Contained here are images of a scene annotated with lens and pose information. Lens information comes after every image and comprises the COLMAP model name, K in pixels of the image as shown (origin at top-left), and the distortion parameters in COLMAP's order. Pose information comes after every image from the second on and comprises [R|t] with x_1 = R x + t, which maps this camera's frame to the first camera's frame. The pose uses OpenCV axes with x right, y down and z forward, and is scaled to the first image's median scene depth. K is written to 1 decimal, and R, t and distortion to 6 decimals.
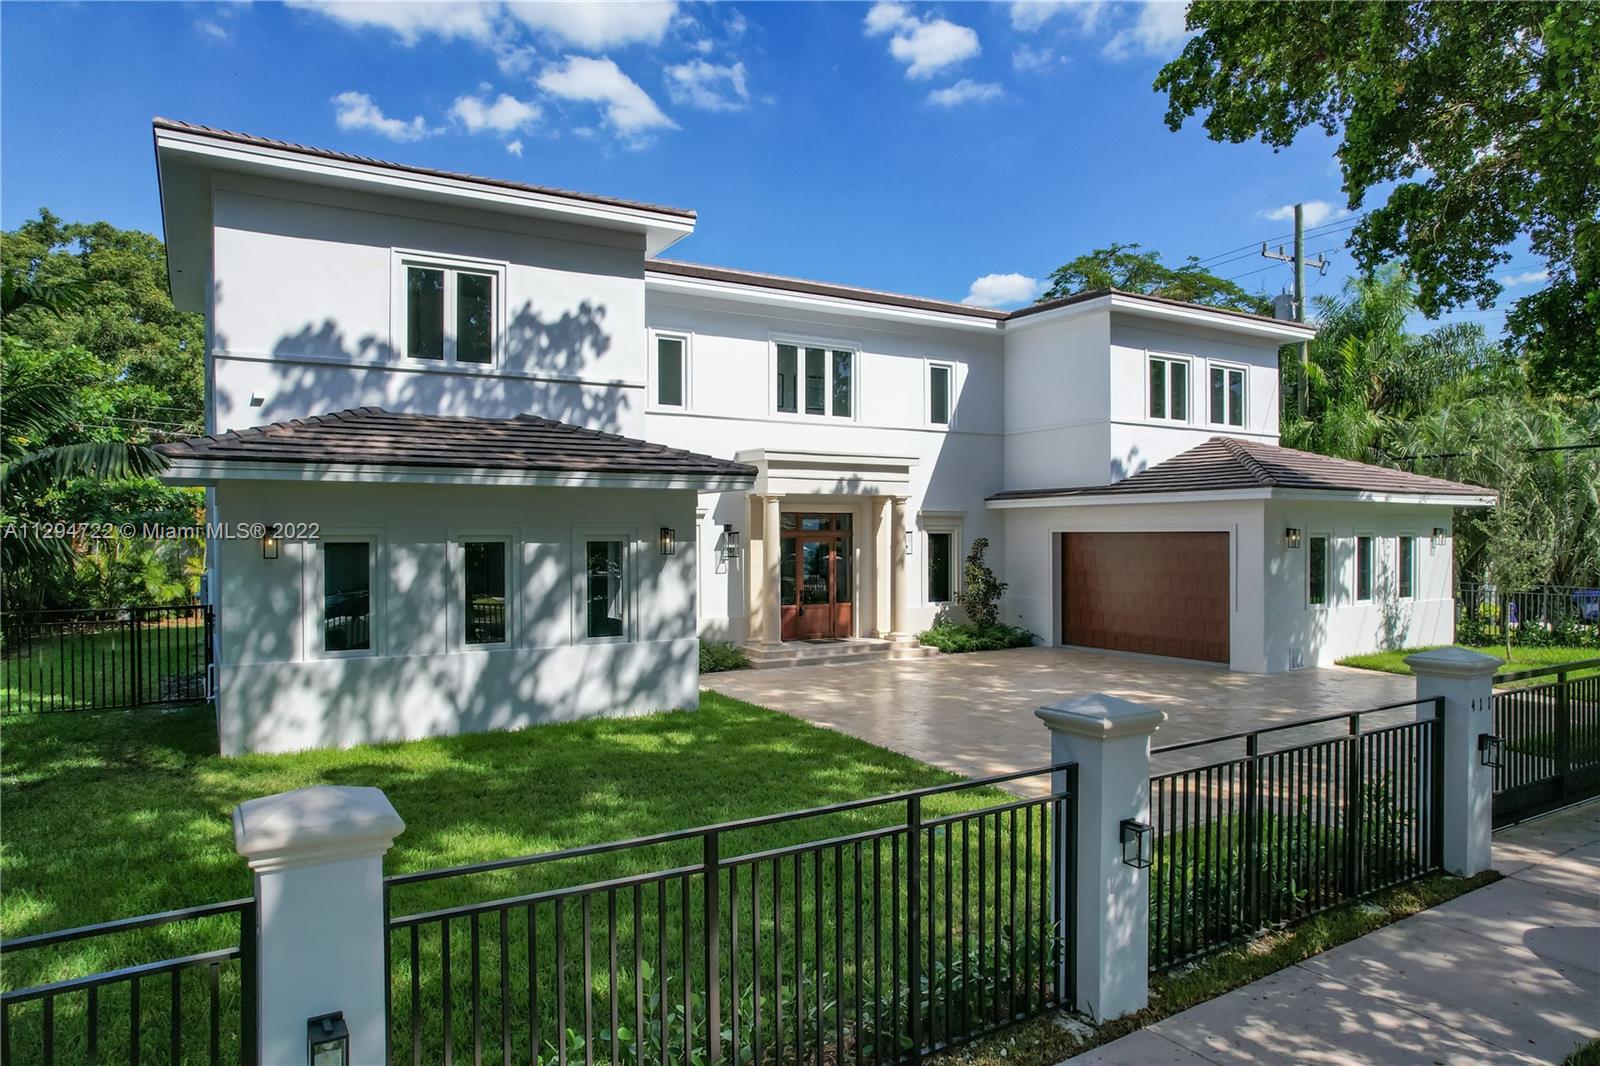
lens RADIAL K [[1011.7, 0, 800.0], [0, 1011.7, 533.0], [0, 0, 1]] dist [-0.067653, 0.058539]
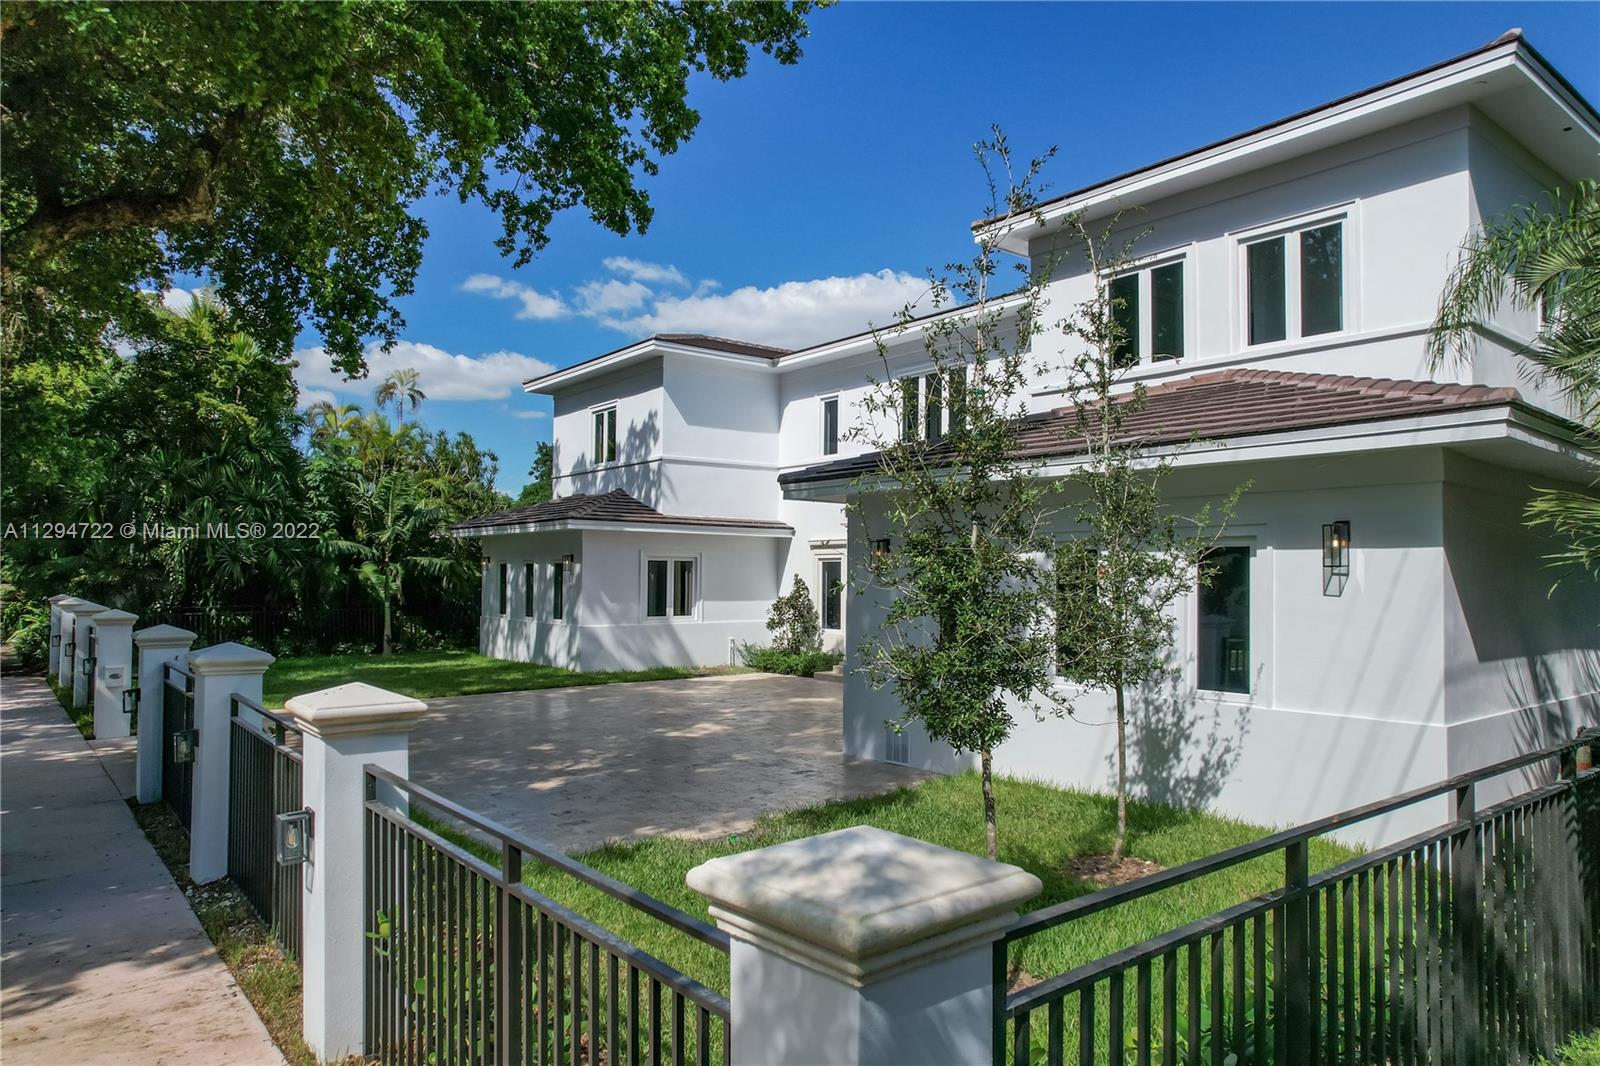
lens RADIAL K [[1011.7, 0, 800.0], [0, 1011.7, 533.0], [0, 0, 1]] dist [-0.067653, 0.058539]
pose [[0.115905, -0.040768, -0.992423, 1.350938], [-0.010802, 0.999046, -0.042302, 0.022906], [0.993202, 0.015623, 0.115354, 1.038386]]
